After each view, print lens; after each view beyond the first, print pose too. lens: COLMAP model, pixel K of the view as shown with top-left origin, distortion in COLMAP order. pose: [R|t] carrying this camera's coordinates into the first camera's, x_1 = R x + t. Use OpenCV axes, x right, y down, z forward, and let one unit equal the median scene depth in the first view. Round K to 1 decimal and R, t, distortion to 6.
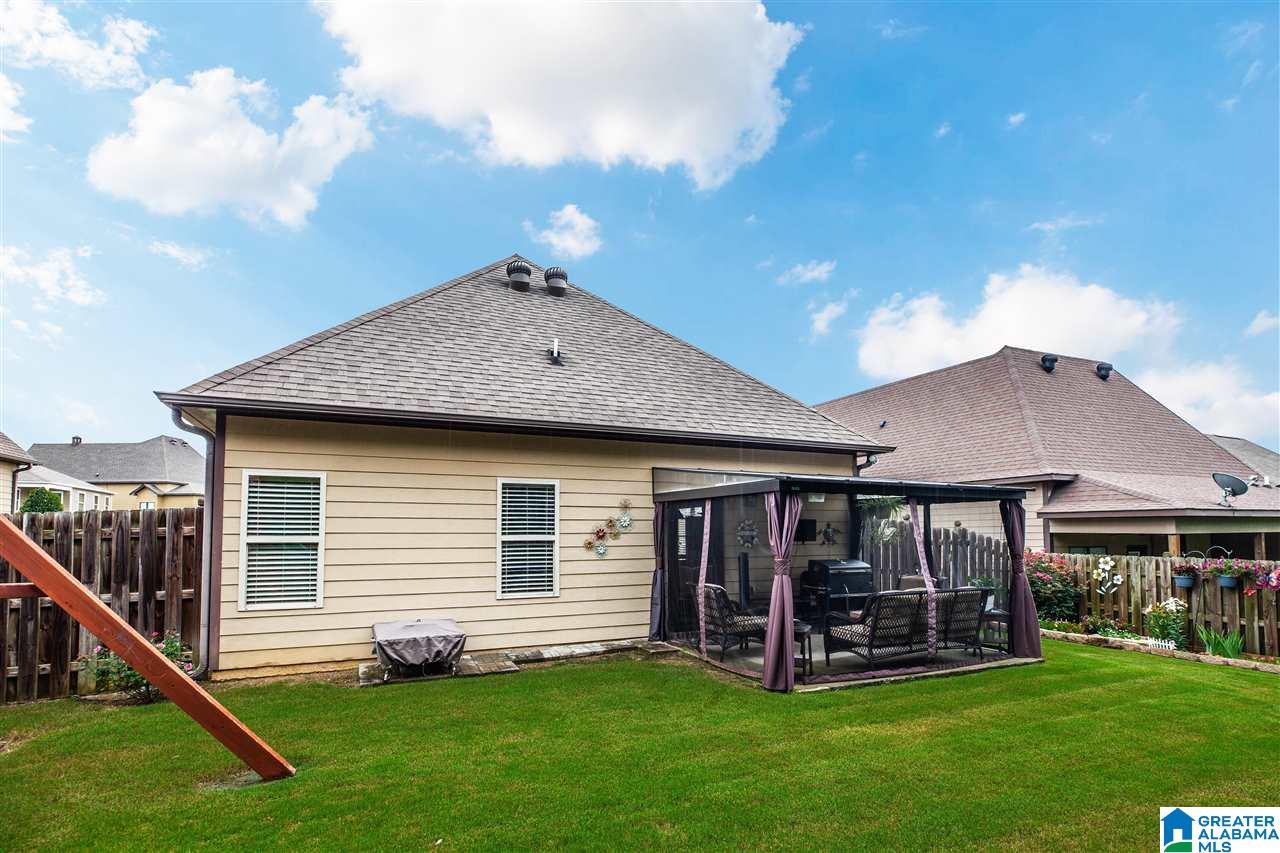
lens RADIAL K [[632.6, 0, 636.1], [0, 632.6, 506.4], [0, 0, 1]] dist [-0.013099, 0.000220]
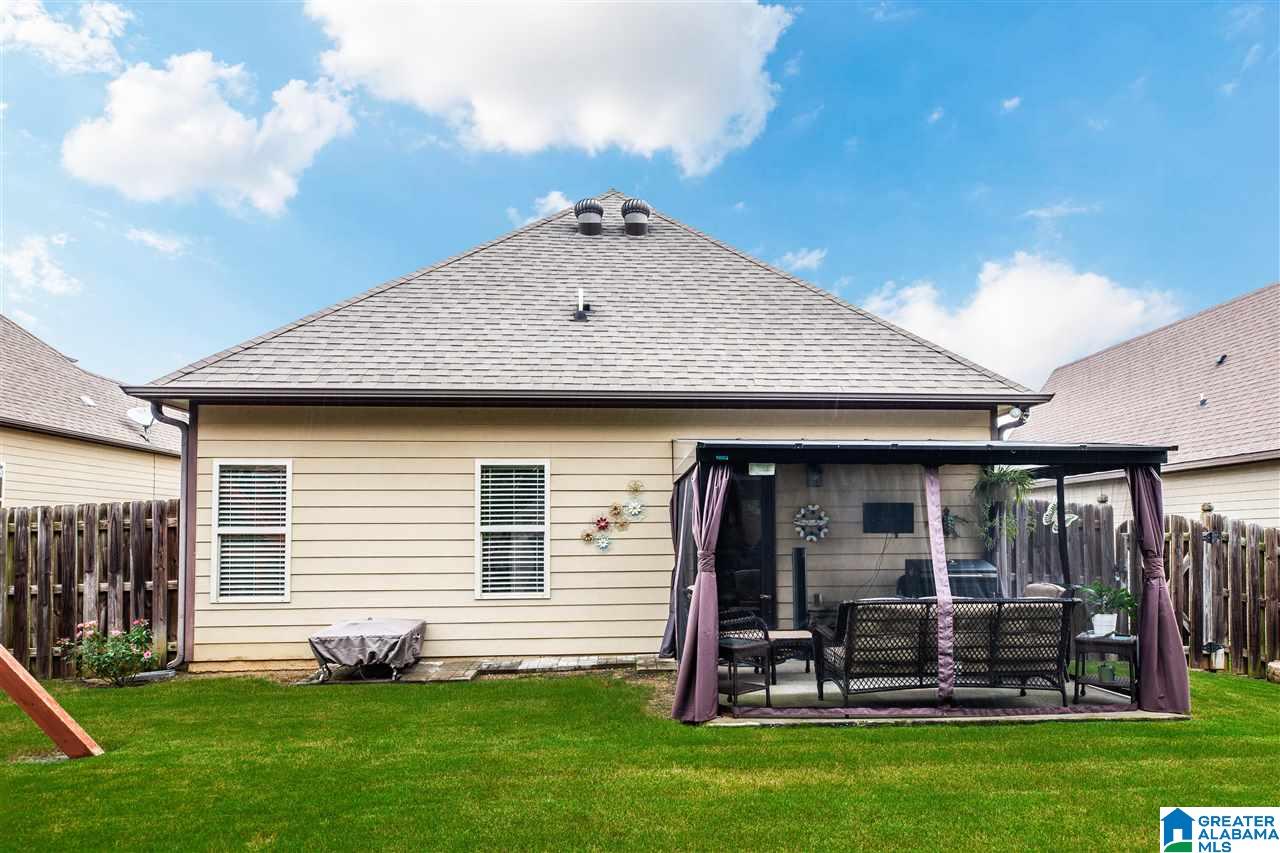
lens RADIAL K [[794.9, 0, 639.4], [0, 794.9, 511.2], [0, 0, 1]] dist [0.004520, 0.000294]
pose [[0.936692, -0.012864, -0.349919, 0.423127], [0.018201, 0.999763, 0.011967, 0.019365], [0.349682, -0.017578, 0.936704, 0.066053]]
